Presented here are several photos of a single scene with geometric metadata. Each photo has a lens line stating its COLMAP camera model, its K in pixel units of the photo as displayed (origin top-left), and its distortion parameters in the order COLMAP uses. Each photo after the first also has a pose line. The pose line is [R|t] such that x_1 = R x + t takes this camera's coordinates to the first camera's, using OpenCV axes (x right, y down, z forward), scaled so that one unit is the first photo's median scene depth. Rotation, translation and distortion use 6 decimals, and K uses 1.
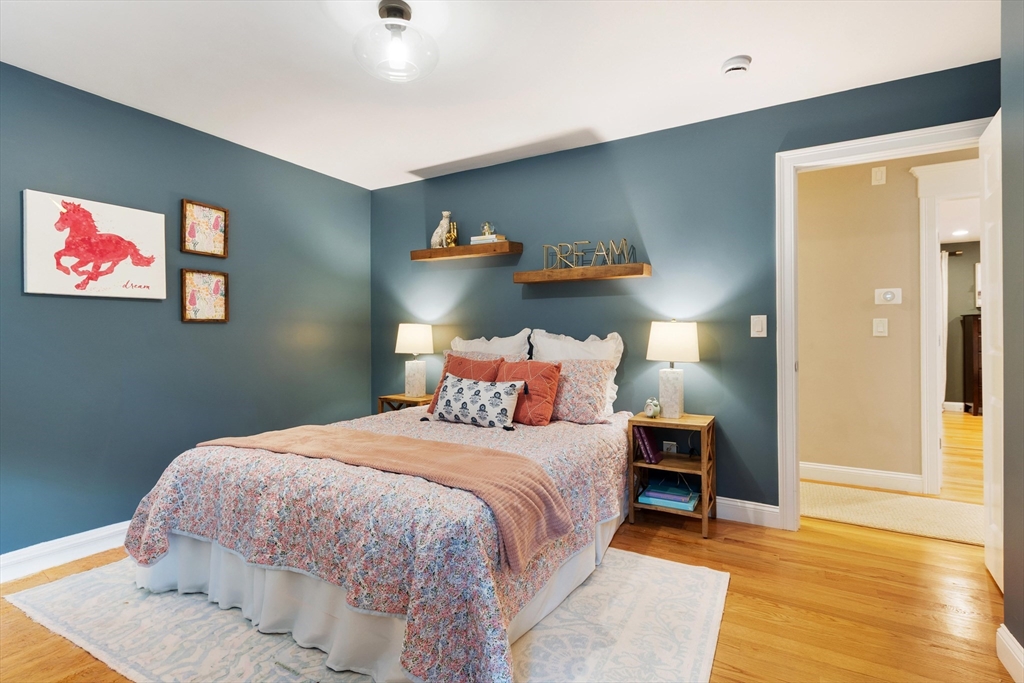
lens RADIAL K [[482.0, 0, 512.7], [0, 482.0, 336.6], [0, 0, 1]] dist [-0.002484, -0.000646]
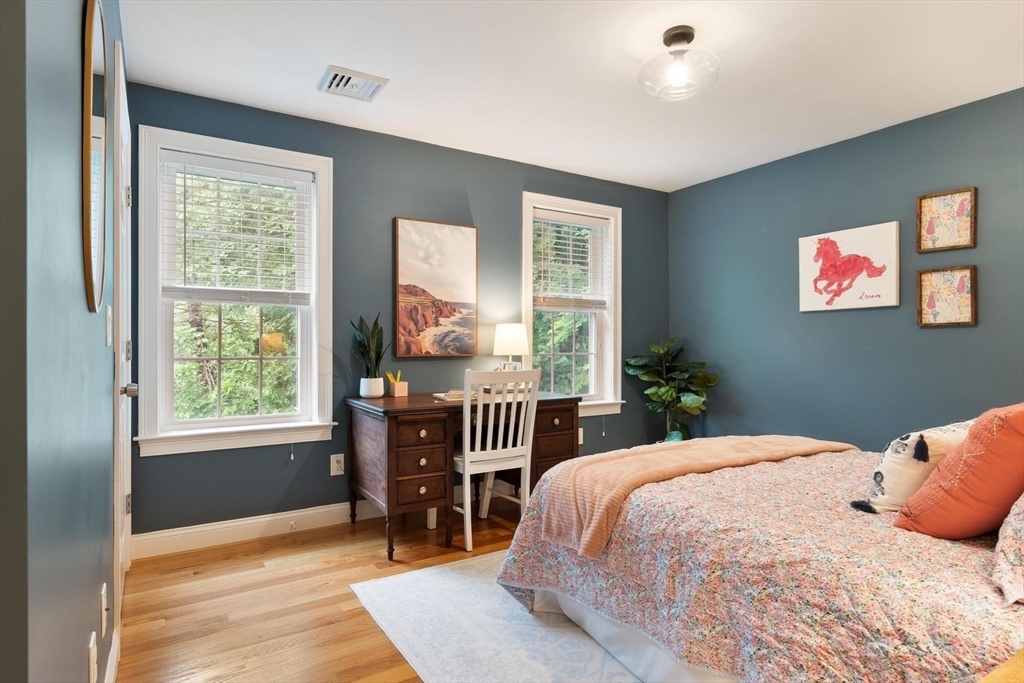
lens RADIAL K [[568.8, 0, 512.2], [0, 568.8, 342.4], [0, 0, 1]] dist [0.004779, -0.000207]
pose [[-0.473799, 0.002057, -0.880631, 0.741132], [0.002999, 0.999995, 0.000722, -0.004330], [0.880628, -0.002299, -0.473803, 0.906903]]
